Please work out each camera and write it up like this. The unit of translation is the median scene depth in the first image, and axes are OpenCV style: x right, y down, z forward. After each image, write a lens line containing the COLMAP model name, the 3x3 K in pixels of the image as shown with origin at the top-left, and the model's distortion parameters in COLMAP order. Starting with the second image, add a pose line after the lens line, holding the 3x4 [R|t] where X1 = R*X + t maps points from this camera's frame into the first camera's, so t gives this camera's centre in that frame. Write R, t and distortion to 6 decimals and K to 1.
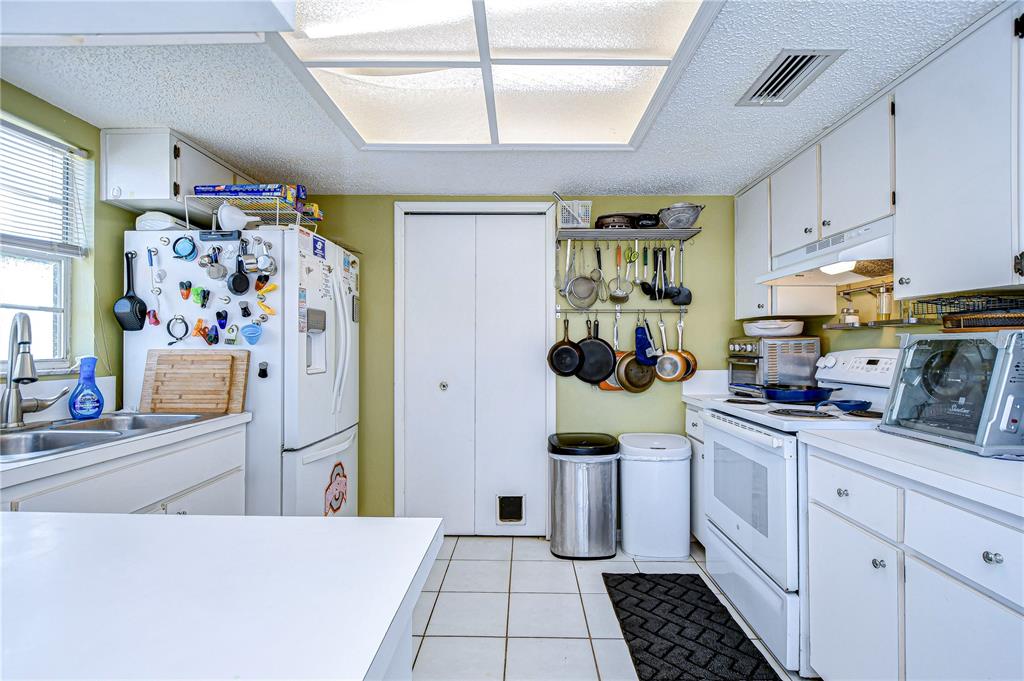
lens RADIAL K [[464.2, 0, 518.6], [0, 464.2, 344.0], [0, 0, 1]] dist [0.004860, -0.005449]
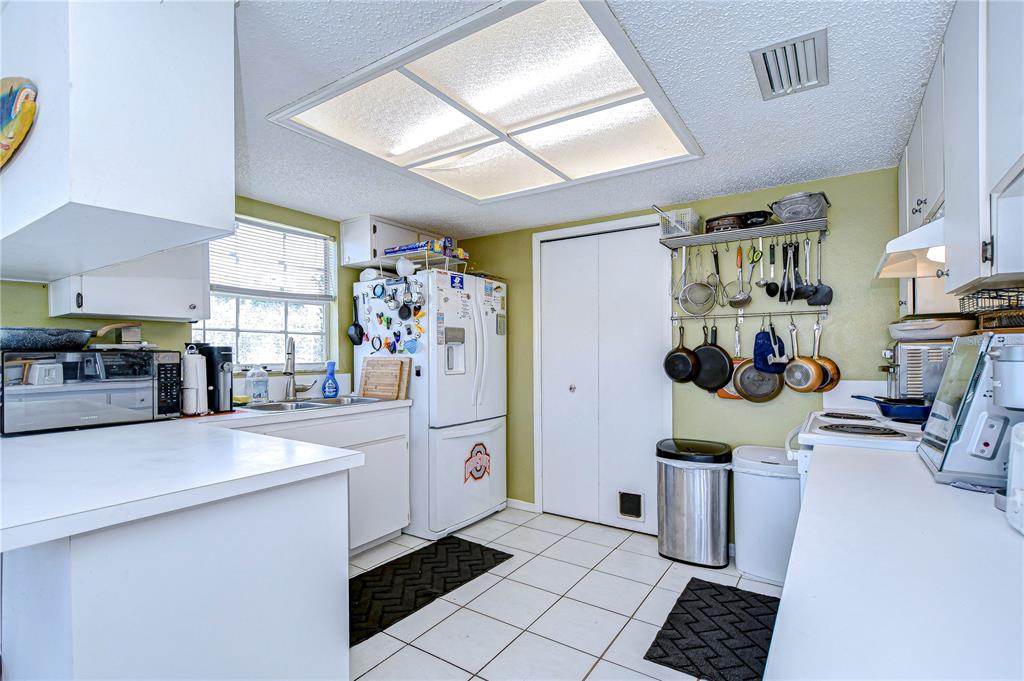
lens RADIAL K [[464.2, 0, 507.9], [0, 464.2, 355.9], [0, 0, 1]] dist [0.004860, -0.005449]
pose [[0.847295, -0.001881, -0.531119, 0.400917], [0.008148, 0.999922, 0.009457, -0.002225], [0.531059, -0.012340, 0.847245, -0.069549]]
